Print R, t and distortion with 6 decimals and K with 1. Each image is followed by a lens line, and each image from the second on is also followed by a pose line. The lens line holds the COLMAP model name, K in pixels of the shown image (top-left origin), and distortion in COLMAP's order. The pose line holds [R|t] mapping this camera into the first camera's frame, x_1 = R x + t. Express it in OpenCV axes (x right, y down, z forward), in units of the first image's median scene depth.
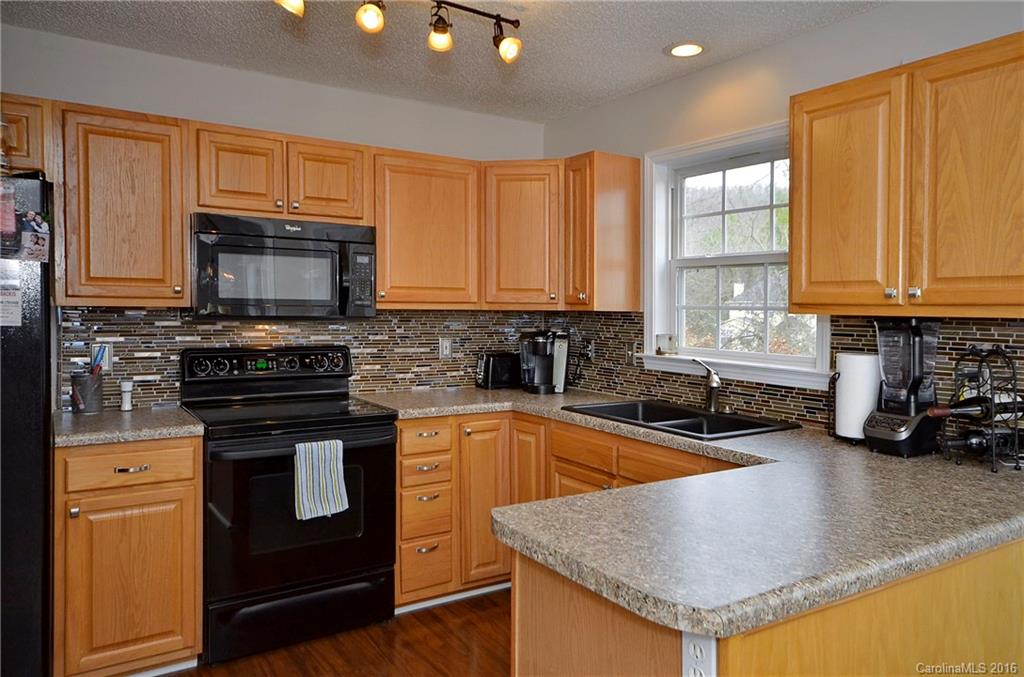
lens RADIAL K [[726.1, 0, 510.7], [0, 726.1, 330.8], [0, 0, 1]] dist [-0.002167, 0.005009]
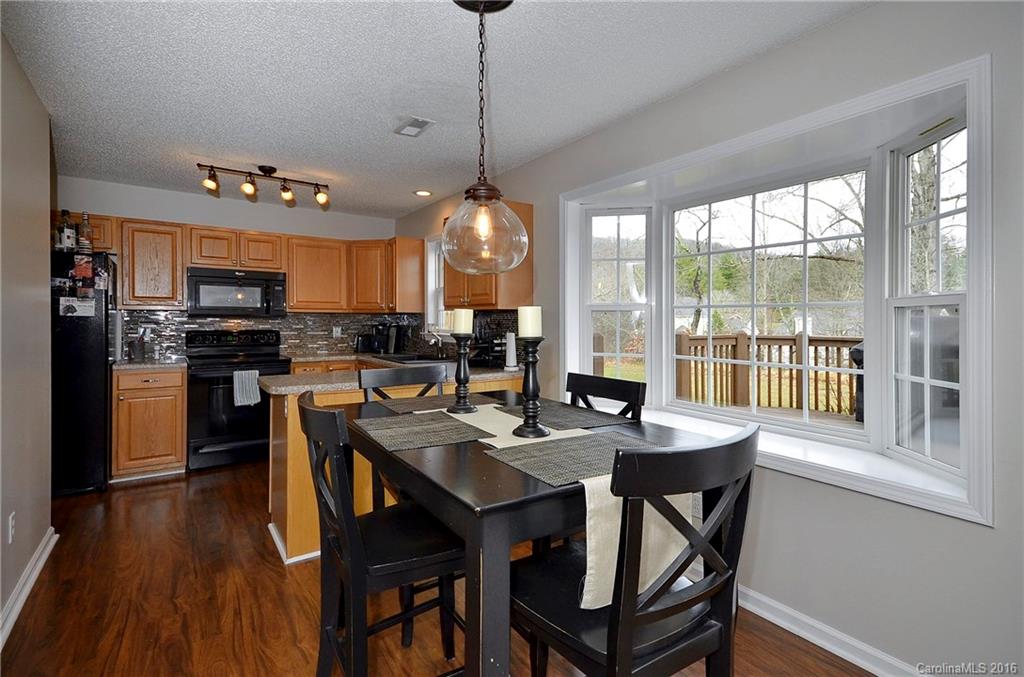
lens RADIAL K [[498.7, 0, 545.2], [0, 498.7, 328.9], [0, 0, 1]] dist [0.001197, -0.000327]
pose [[0.997670, -0.006421, 0.067919, 0.493857], [0.007573, 0.999832, -0.016707, 0.052733], [-0.067800, 0.017182, 0.997551, -0.523997]]
